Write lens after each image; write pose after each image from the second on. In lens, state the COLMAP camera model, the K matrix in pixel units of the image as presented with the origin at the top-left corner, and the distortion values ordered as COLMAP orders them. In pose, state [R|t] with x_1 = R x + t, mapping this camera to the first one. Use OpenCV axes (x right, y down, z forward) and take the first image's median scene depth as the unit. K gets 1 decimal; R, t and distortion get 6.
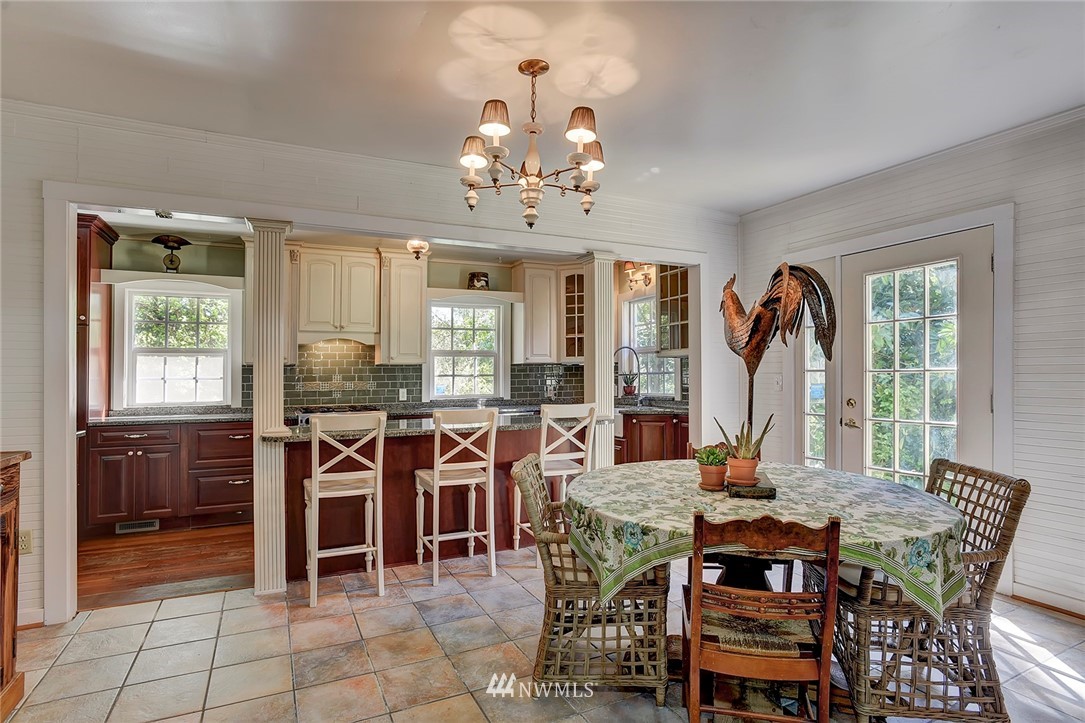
lens RADIAL K [[560.5, 0, 545.5], [0, 560.5, 367.4], [0, 0, 1]] dist [-0.033741, -0.000299]
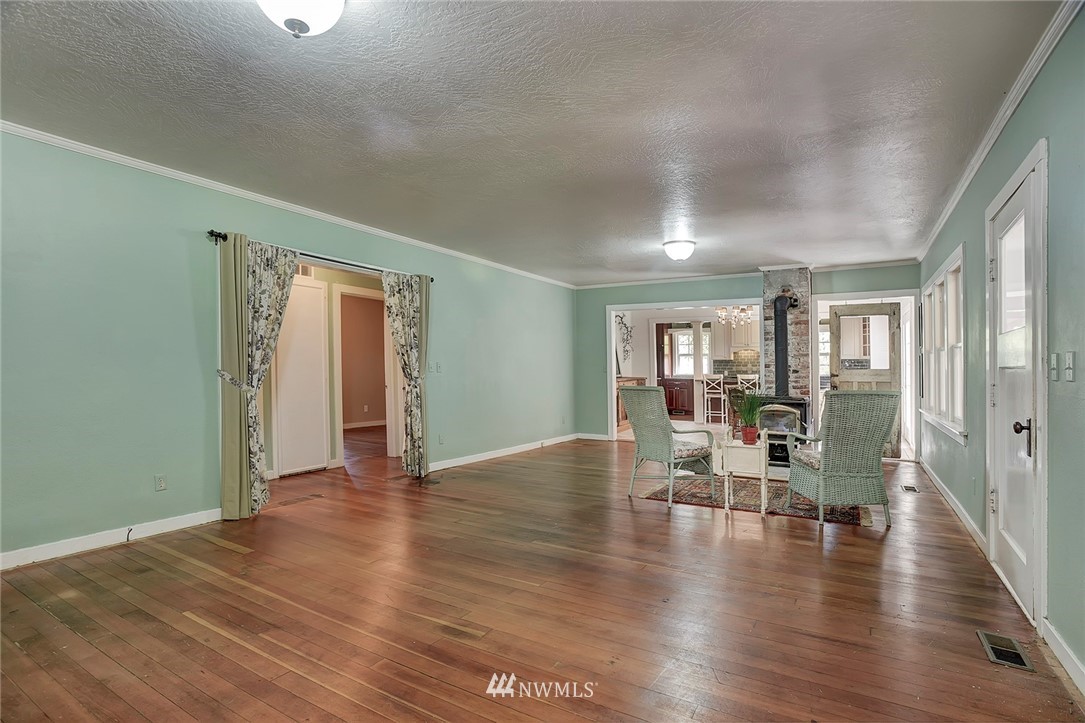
lens RADIAL K [[525.0, 0, 542.3], [0, 525.0, 364.4], [0, 0, 1]] dist [-0.033521, 0.000108]
pose [[0.556037, 0.014372, -0.831033, 0.965325], [-0.000363, 0.999855, 0.017049, -0.022585], [0.831157, -0.009178, 0.555962, -0.958558]]
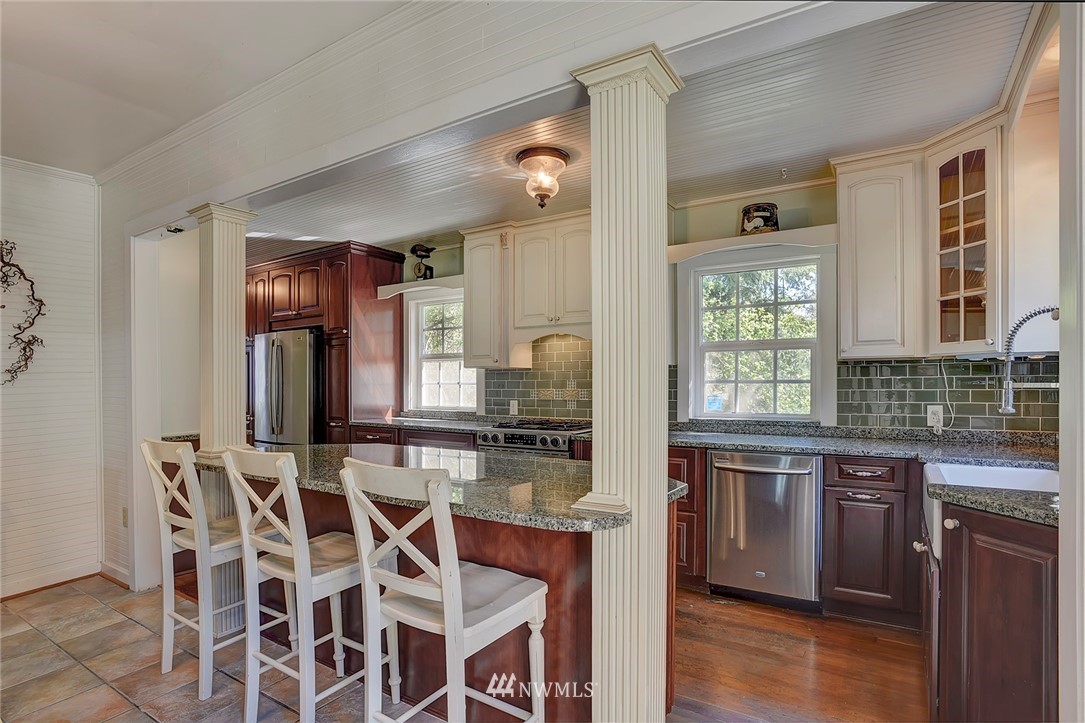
lens RADIAL K [[560.5, 0, 532.7], [0, 560.5, 379.7], [0, 0, 1]] dist [-0.033741, -0.000299]
pose [[0.525637, 0.005815, -0.850689, 0.261734], [0.014336, 0.999774, 0.015693, -0.000693], [0.850588, -0.020444, 0.525435, 0.514041]]
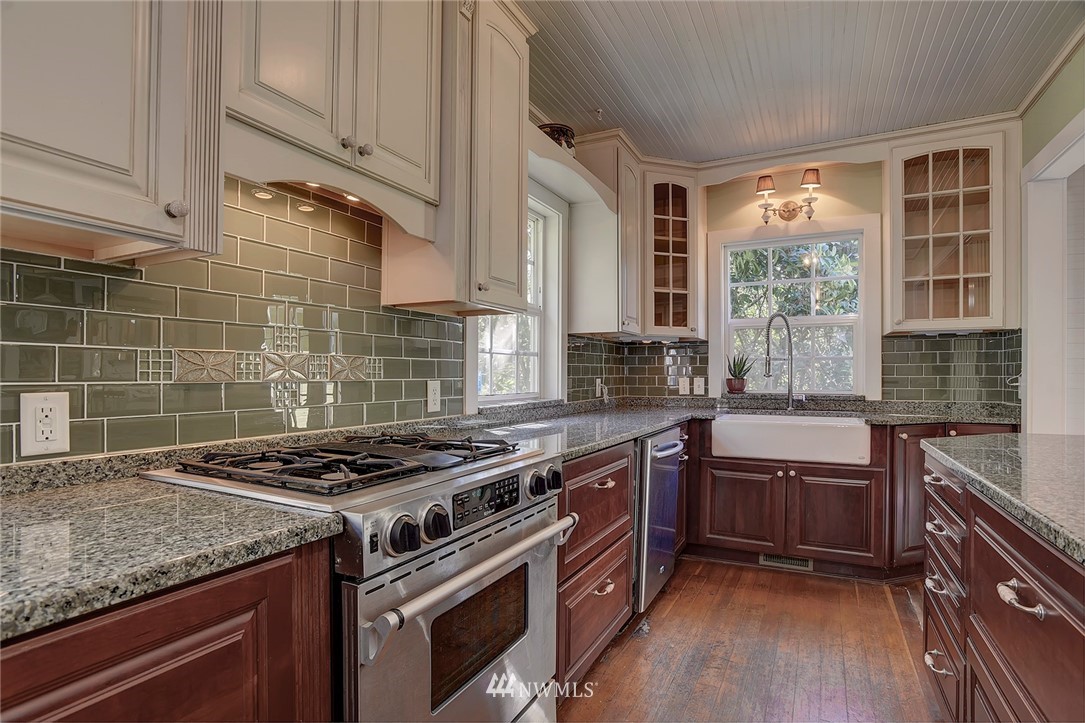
lens RADIAL K [[560.5, 0, 539.6], [0, 560.5, 371.7], [0, 0, 1]] dist [-0.033741, -0.000299]
pose [[0.792801, 0.017148, 0.609239, -0.422317], [-0.018980, 0.999814, -0.003443, 0.032453], [-0.609185, -0.008834, 0.792979, 0.670162]]
